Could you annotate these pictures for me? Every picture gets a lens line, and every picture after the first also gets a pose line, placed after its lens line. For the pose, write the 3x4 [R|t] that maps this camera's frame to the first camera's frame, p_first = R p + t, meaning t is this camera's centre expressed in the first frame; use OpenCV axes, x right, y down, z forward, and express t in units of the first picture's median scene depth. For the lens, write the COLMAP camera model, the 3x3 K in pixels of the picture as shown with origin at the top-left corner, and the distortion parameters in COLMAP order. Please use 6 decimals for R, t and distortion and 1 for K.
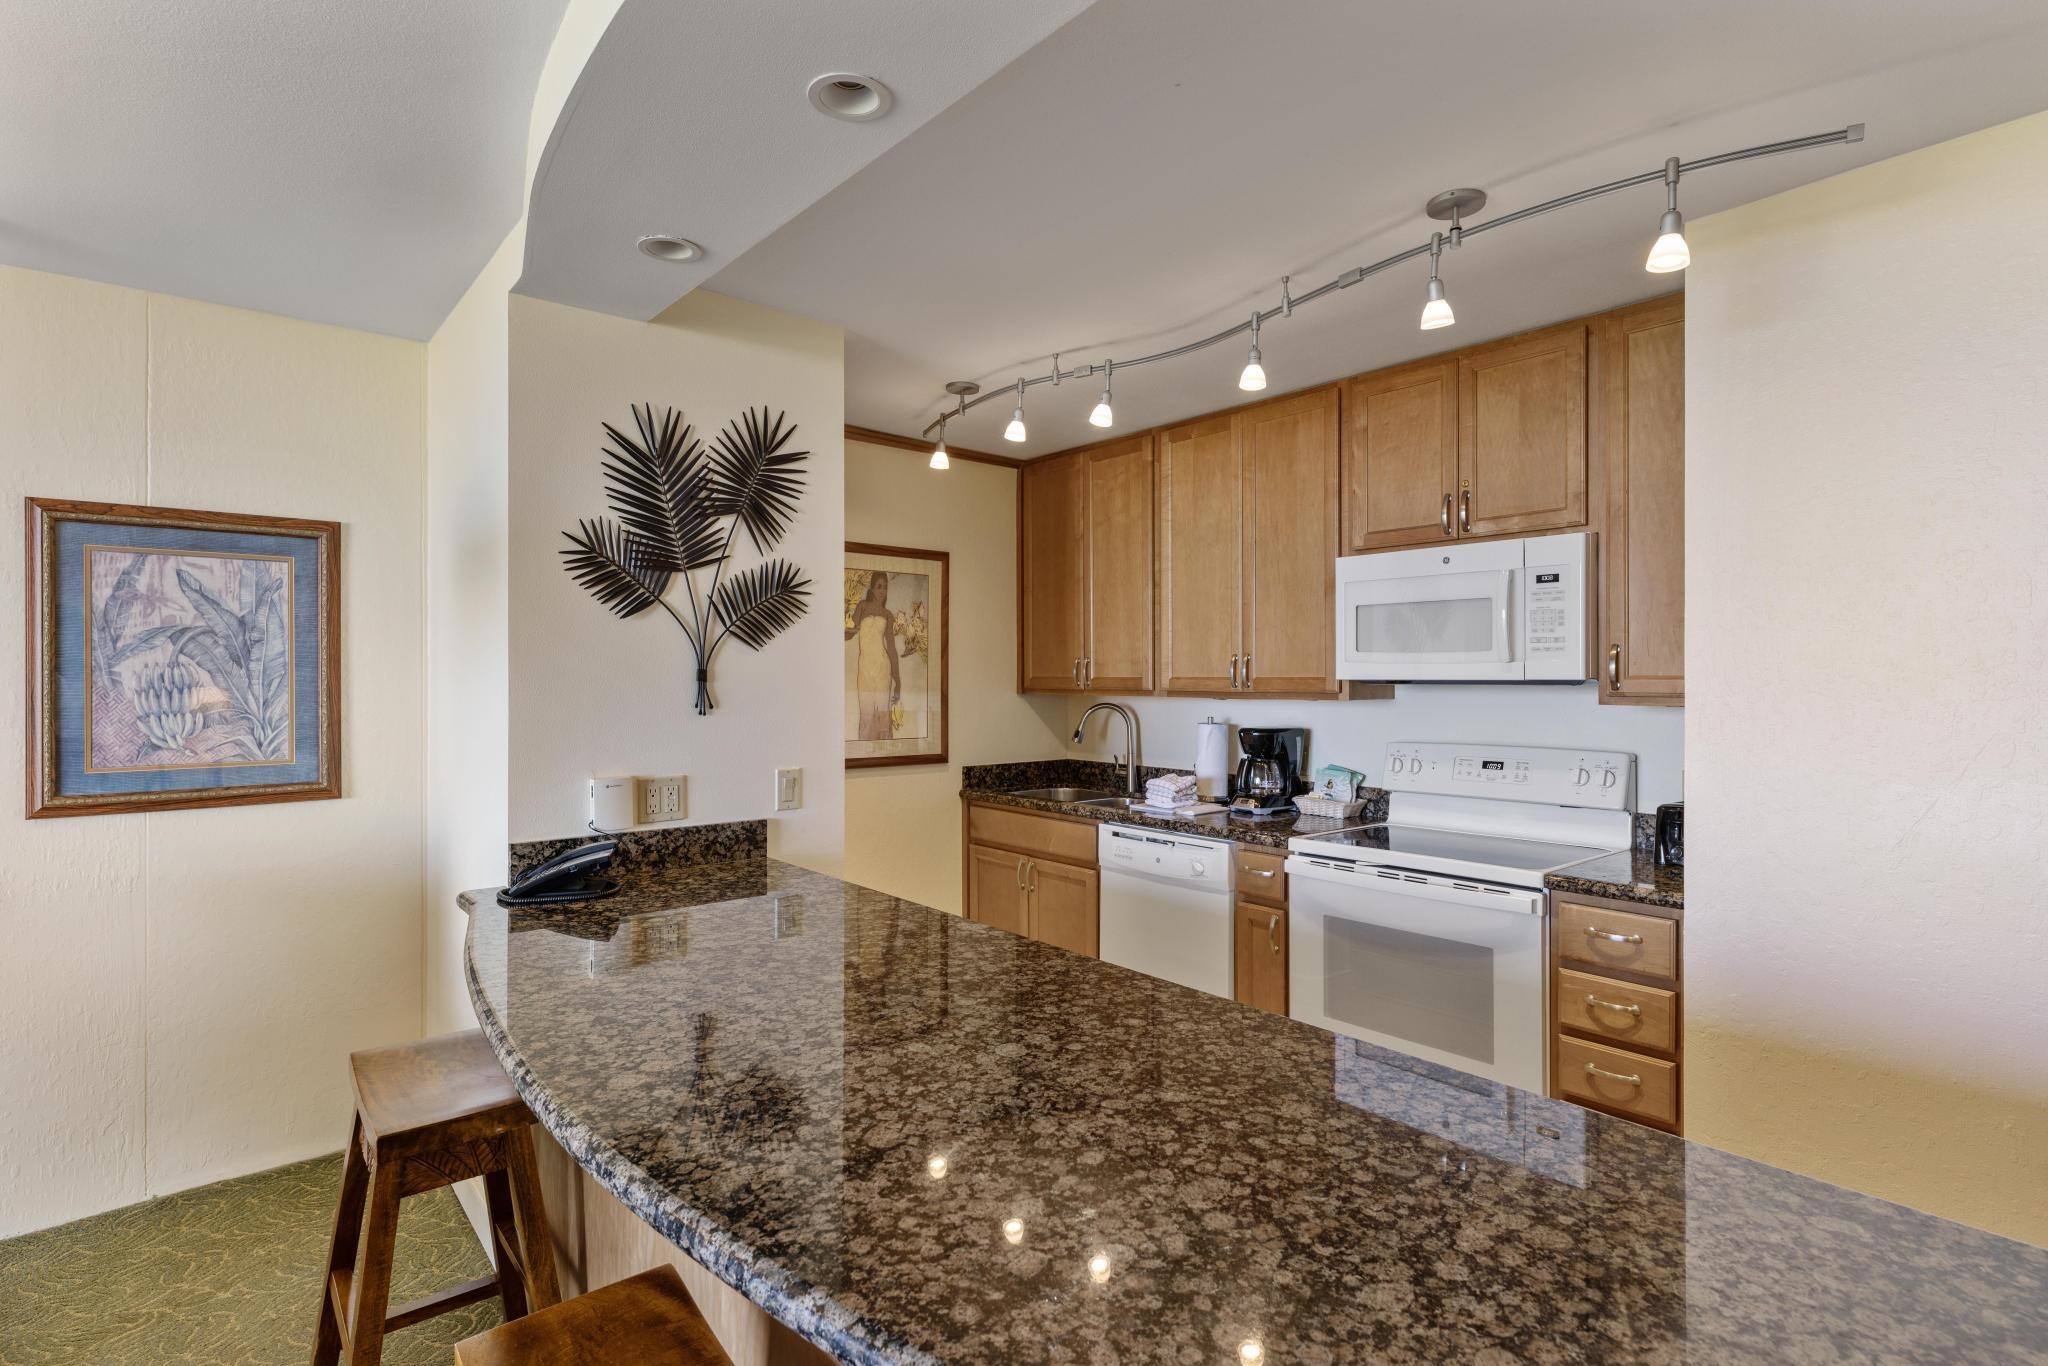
lens RADIAL K [[997.2, 0, 1021.0], [0, 997.2, 678.8], [0, 0, 1]] dist [-0.002168, 0.000154]
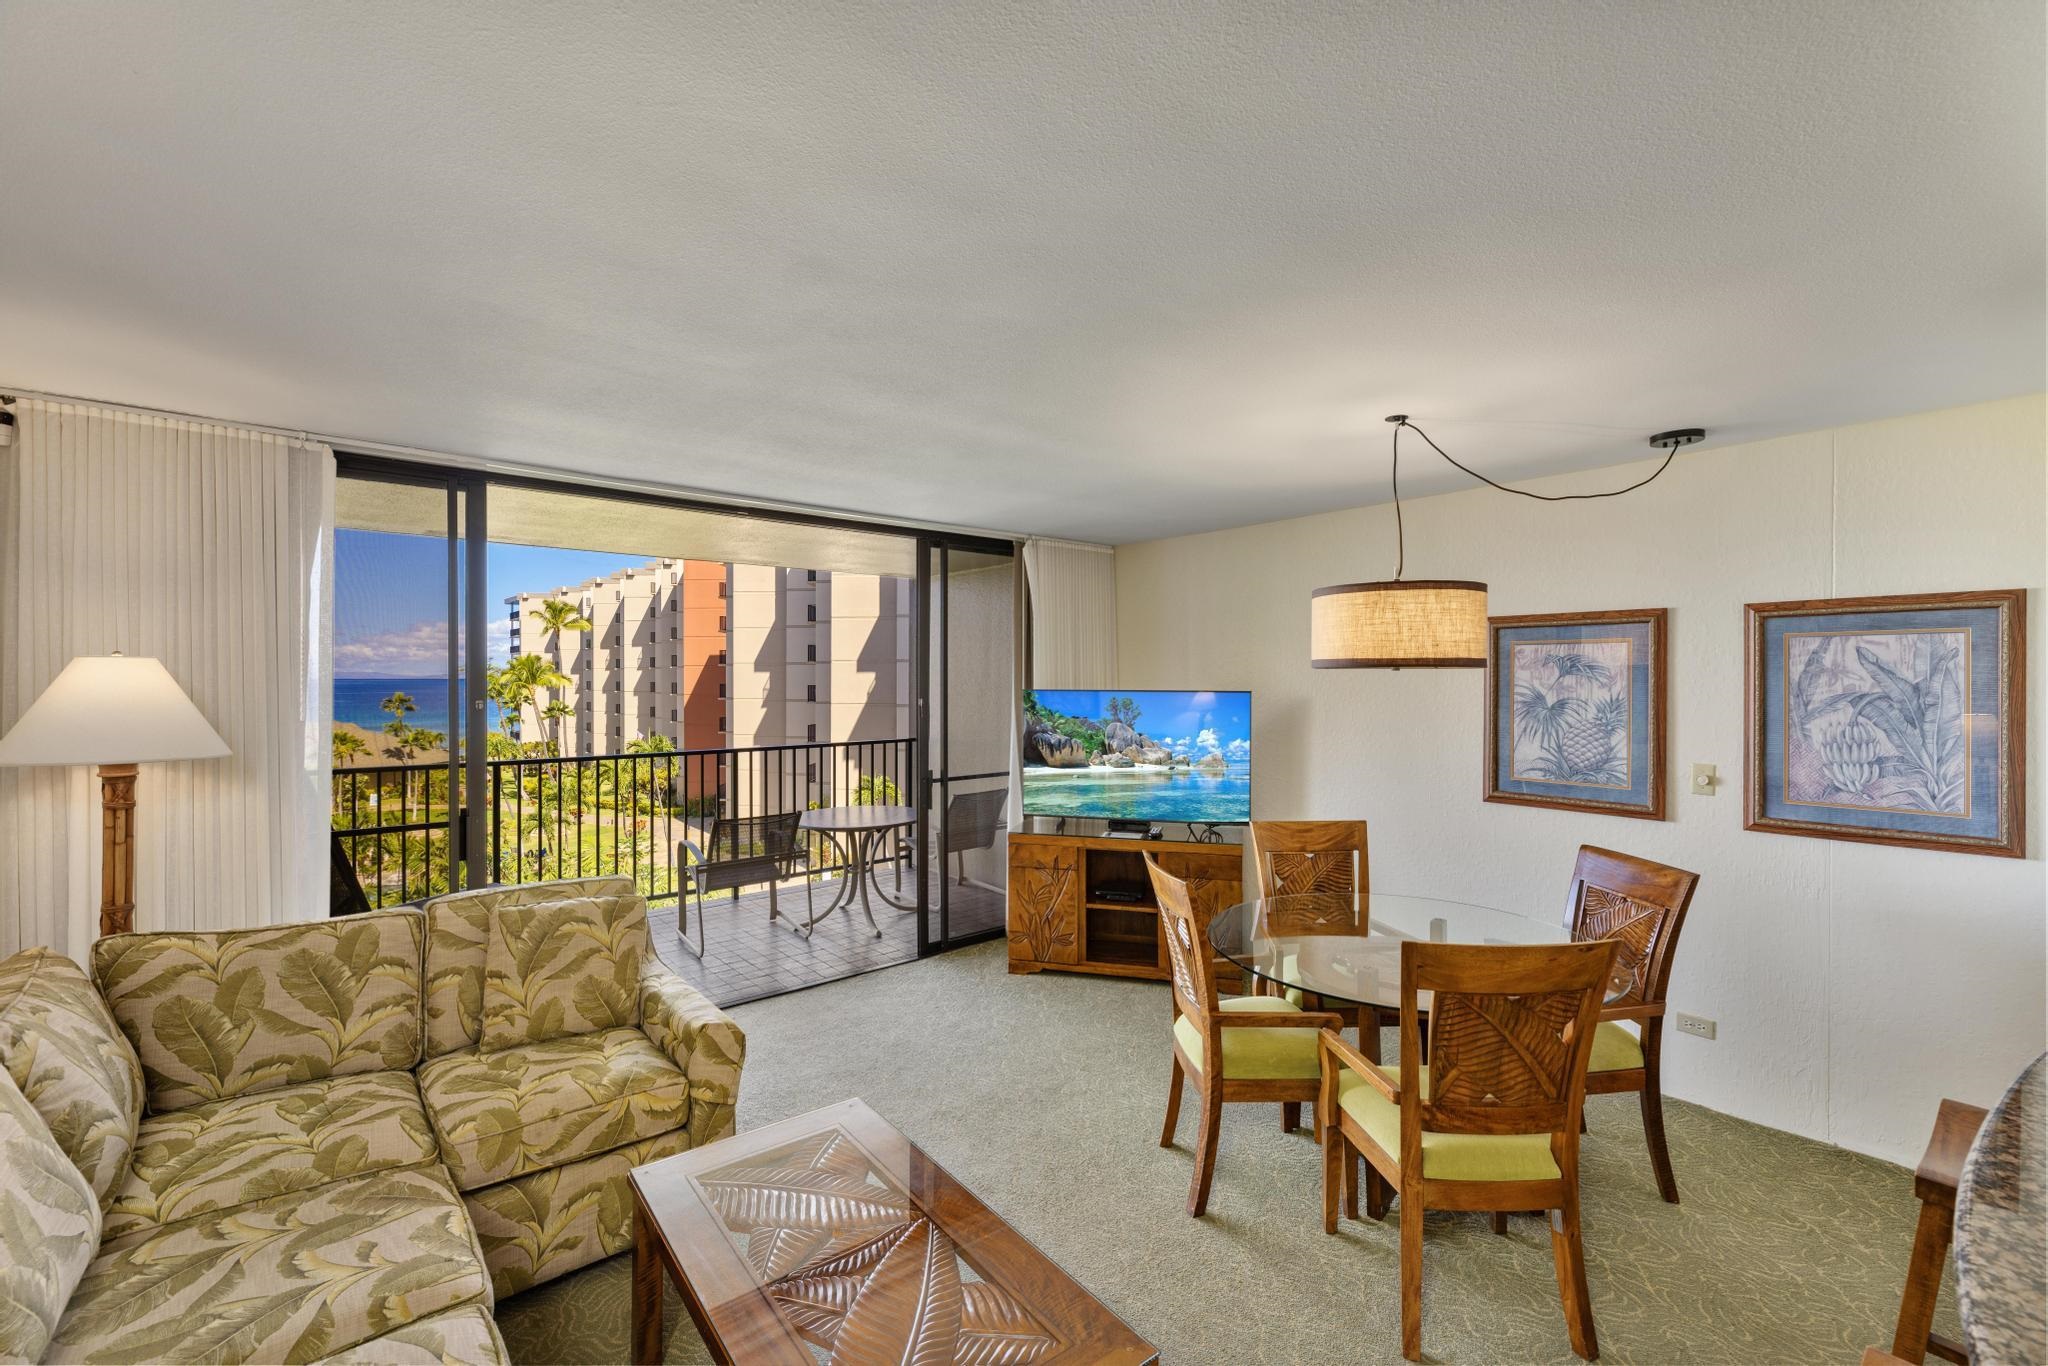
lens RADIAL K [[848.0, 0, 1027.7], [0, 848.0, 679.6], [0, 0, 1]] dist [-0.001339, -0.000645]
pose [[-0.004418, 0.001517, -0.999989, 0.210387], [-0.000178, 0.999999, 0.001518, -0.072487], [0.999990, 0.000185, -0.004417, -0.022495]]
